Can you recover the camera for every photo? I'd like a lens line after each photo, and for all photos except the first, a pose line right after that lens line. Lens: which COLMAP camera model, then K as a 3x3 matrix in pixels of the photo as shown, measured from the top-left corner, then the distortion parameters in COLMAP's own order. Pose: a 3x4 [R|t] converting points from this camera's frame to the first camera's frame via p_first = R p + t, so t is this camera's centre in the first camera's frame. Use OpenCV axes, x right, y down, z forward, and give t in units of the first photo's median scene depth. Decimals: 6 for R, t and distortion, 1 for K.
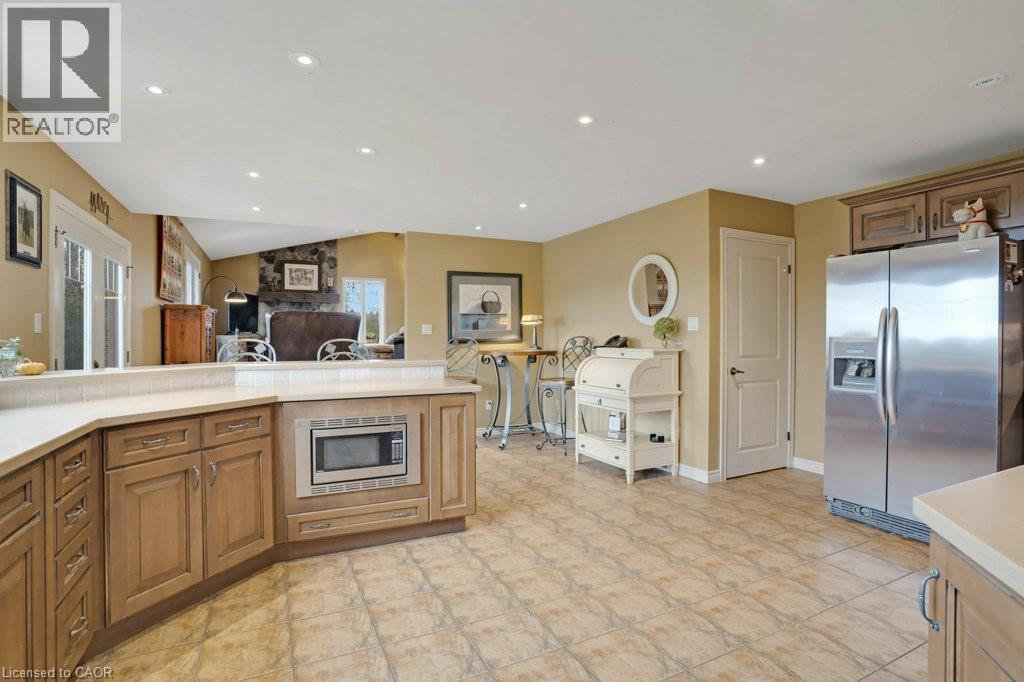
lens RADIAL K [[499.5, 0, 508.6], [0, 499.5, 339.4], [0, 0, 1]] dist [-0.067633, 0.038594]
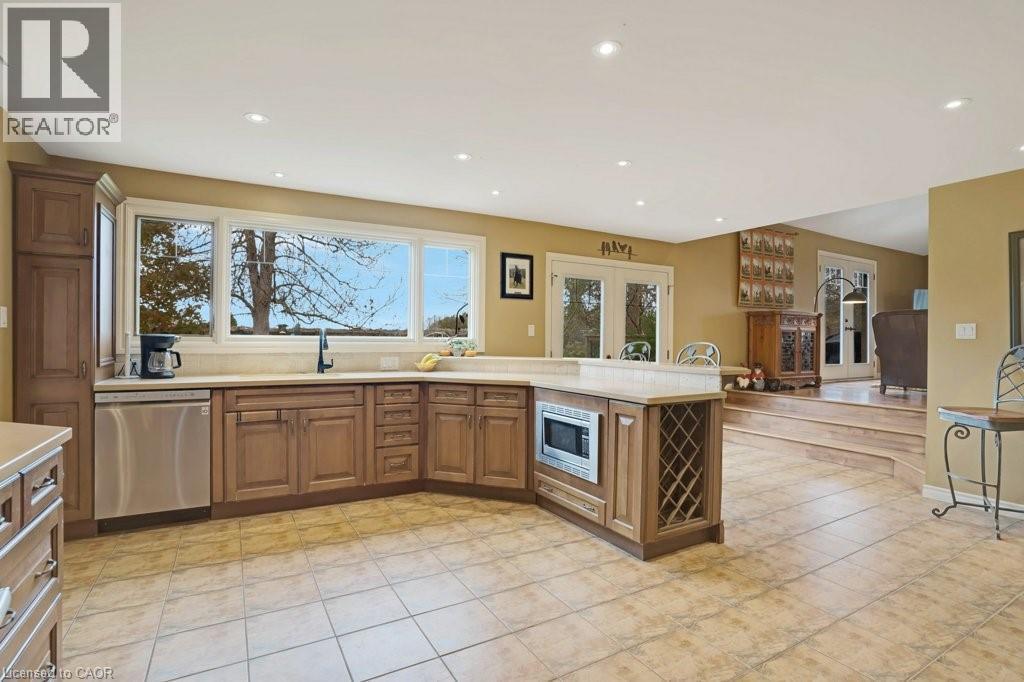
lens RADIAL K [[499.5, 0, 508.6], [0, 499.5, 339.4], [0, 0, 1]] dist [-0.067633, 0.038594]
pose [[0.084434, 0.005162, -0.996416, 0.886637], [-0.015662, 0.999870, 0.003853, -0.006855], [0.996306, 0.015281, 0.084503, 0.794268]]
